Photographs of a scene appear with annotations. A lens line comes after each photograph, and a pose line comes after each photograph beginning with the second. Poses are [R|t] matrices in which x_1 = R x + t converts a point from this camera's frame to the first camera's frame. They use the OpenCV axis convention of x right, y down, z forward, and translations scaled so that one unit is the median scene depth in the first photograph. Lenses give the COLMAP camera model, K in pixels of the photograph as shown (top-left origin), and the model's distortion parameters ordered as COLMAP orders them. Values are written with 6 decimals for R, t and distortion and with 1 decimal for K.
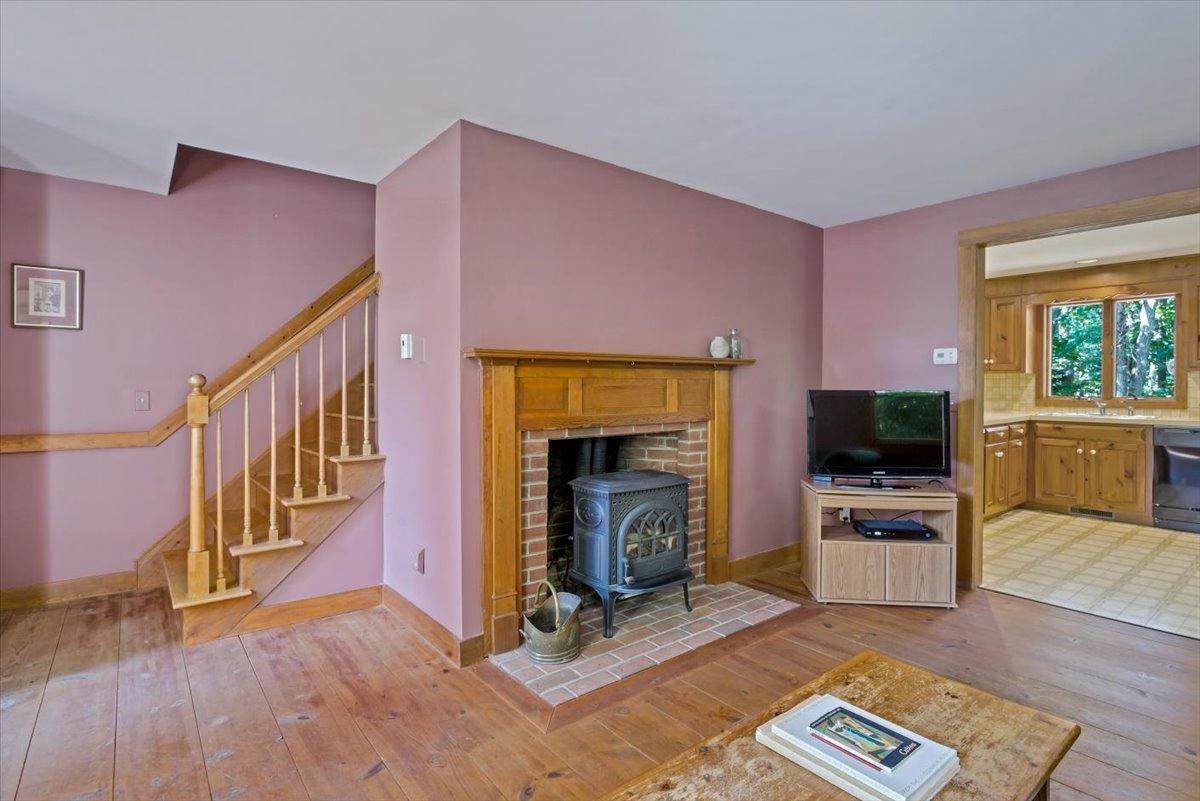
lens RADIAL K [[587.5, 0, 594.1], [0, 587.5, 389.6], [0, 0, 1]] dist [-0.014100, 0.000623]
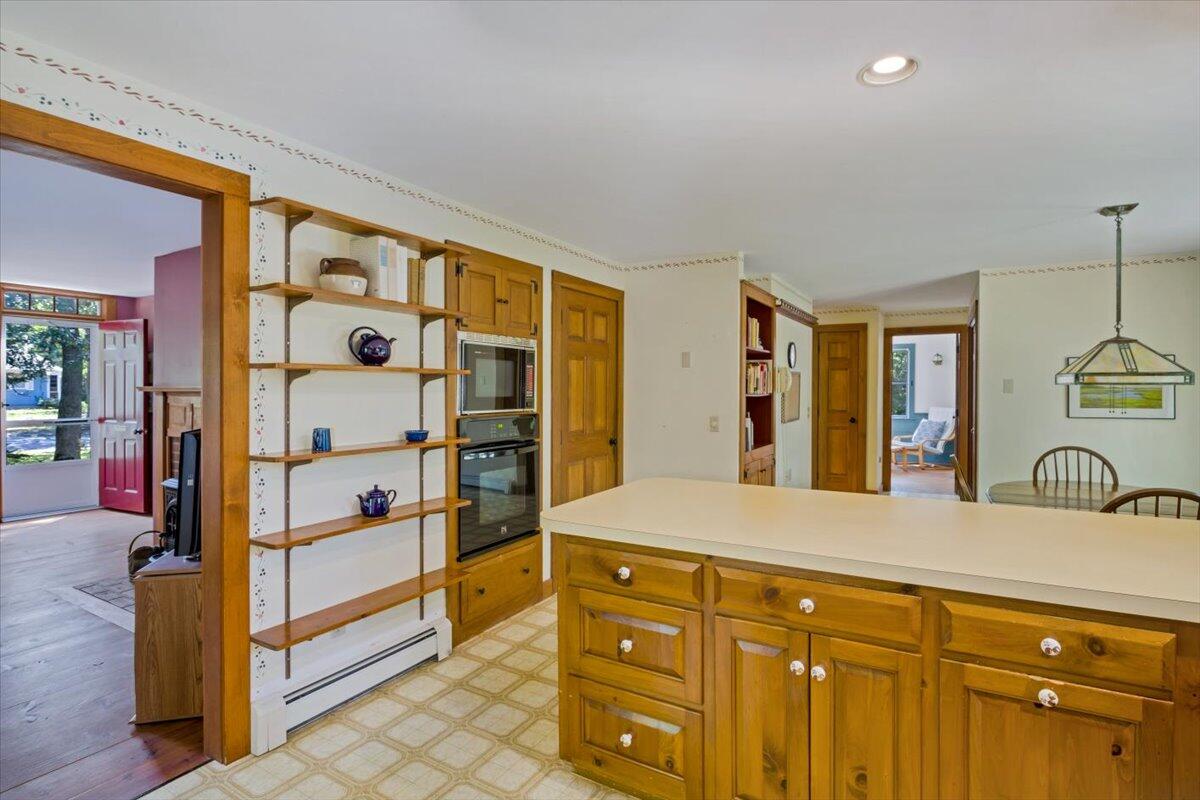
lens RADIAL K [[587.5, 0, 594.1], [0, 587.5, 395.7], [0, 0, 1]] dist [-0.014100, 0.000623]
pose [[0.363956, 0.011742, -0.931342, 1.318219], [-0.007349, 0.999926, 0.009735, -0.047630], [0.931387, 0.003301, 0.364016, 1.105045]]
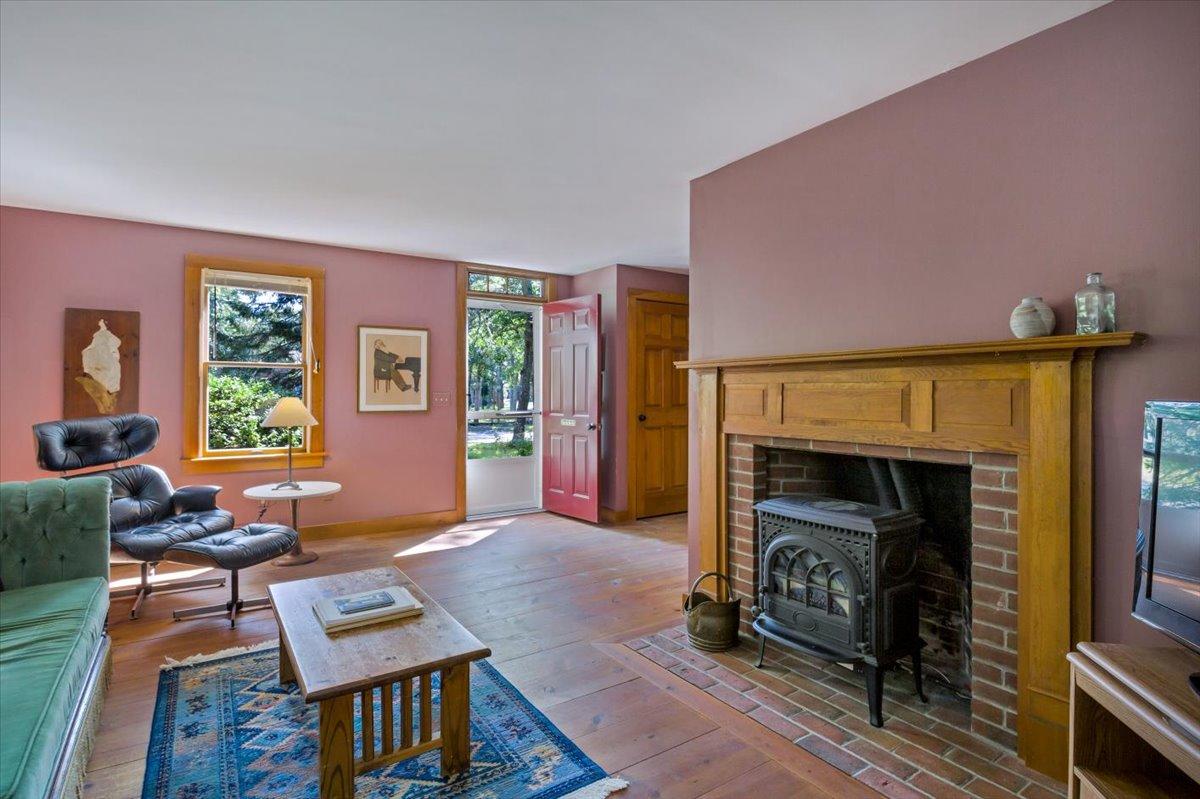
lens RADIAL K [[587.5, 0, 598.0], [0, 587.5, 390.6], [0, 0, 1]] dist [-0.014100, 0.000623]
pose [[-0.065802, -0.004168, -0.997824, 0.722514], [-0.005936, 0.999975, -0.003785, -0.002153], [0.997815, 0.005674, -0.065825, 0.613244]]
